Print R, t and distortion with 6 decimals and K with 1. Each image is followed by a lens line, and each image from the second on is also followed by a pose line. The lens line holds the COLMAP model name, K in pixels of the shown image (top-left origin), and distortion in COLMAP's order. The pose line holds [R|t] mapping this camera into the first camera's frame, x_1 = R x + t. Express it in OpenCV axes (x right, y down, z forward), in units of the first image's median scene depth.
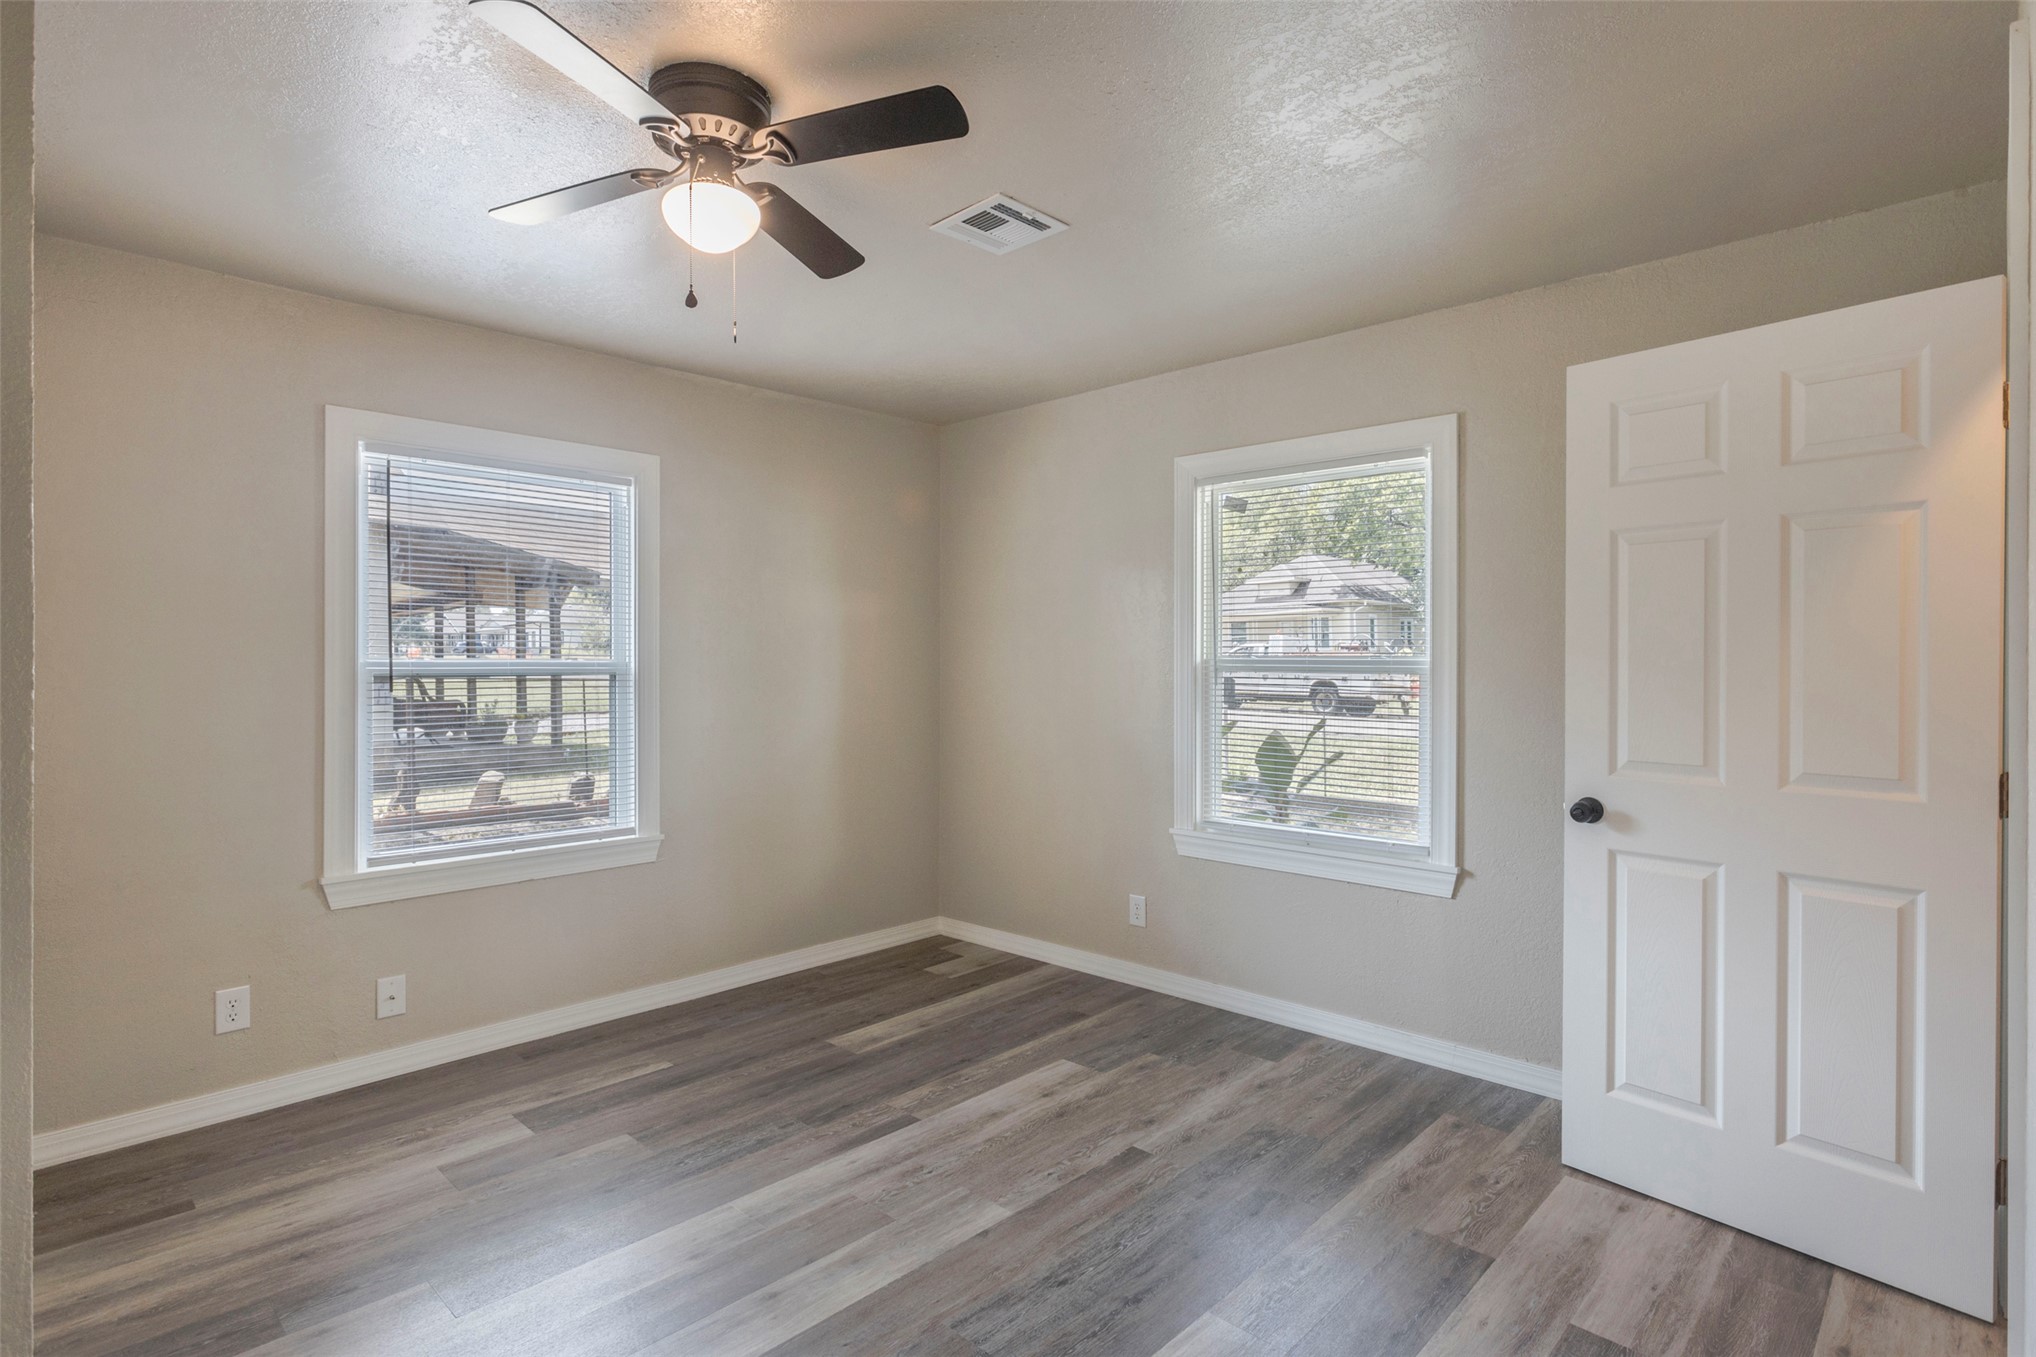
lens RADIAL K [[1017.1, 0, 996.4], [0, 1017.1, 675.1], [0, 0, 1]] dist [-0.011180, 0.004175]
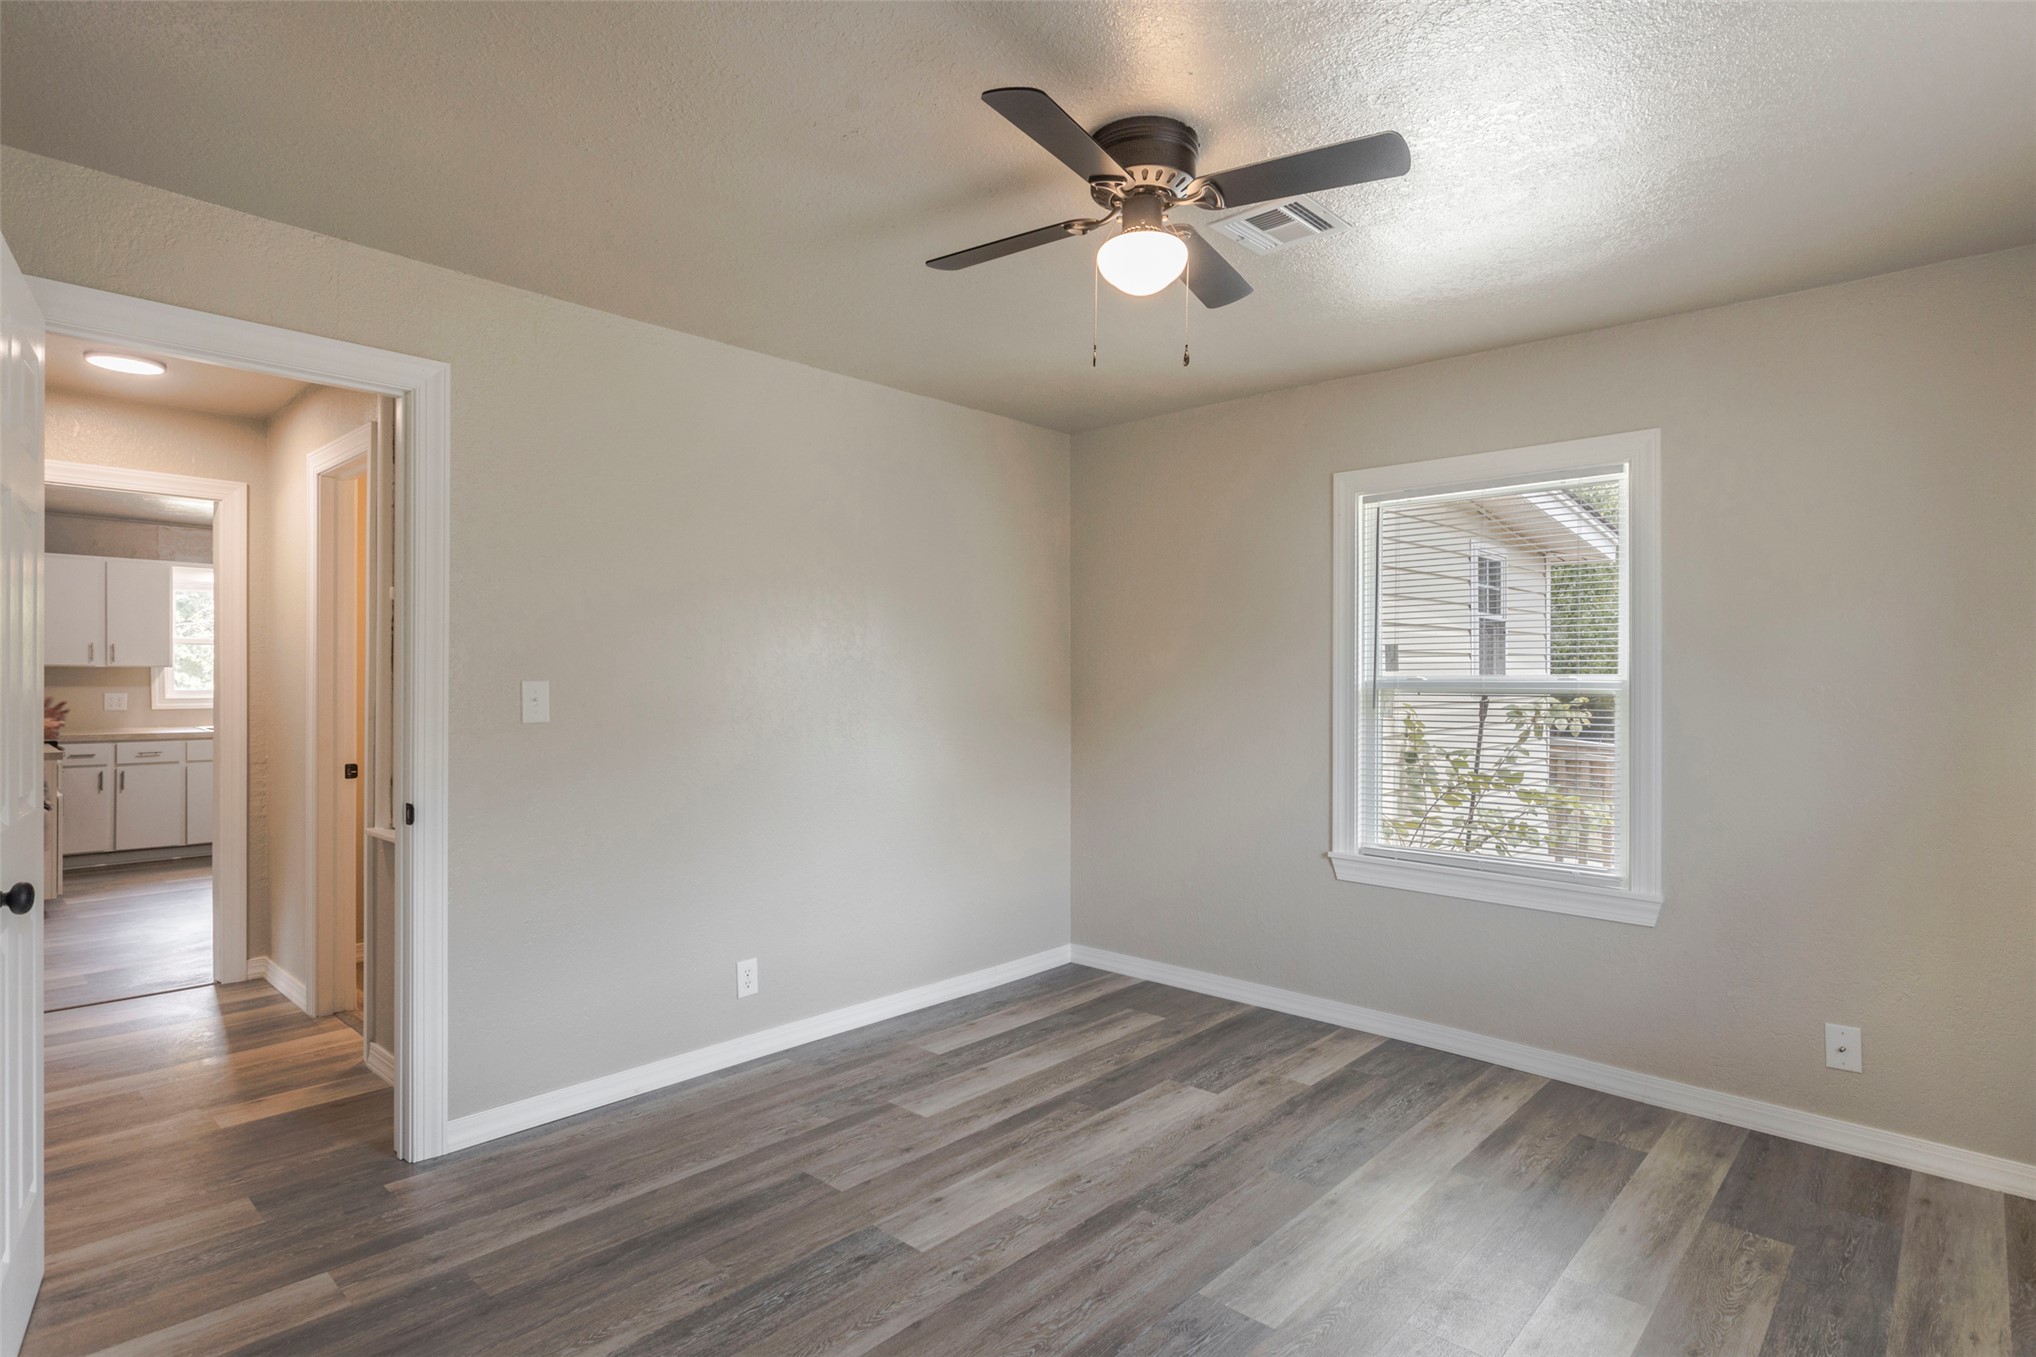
lens RADIAL K [[1017.1, 0, 1005.1], [0, 1017.1, 676.9], [0, 0, 1]] dist [-0.011180, 0.004175]
pose [[0.028017, 0.003497, -0.999601, 0.516298], [-0.024555, 0.999695, 0.002809, -0.007050], [0.999306, 0.024467, 0.028094, 0.500603]]
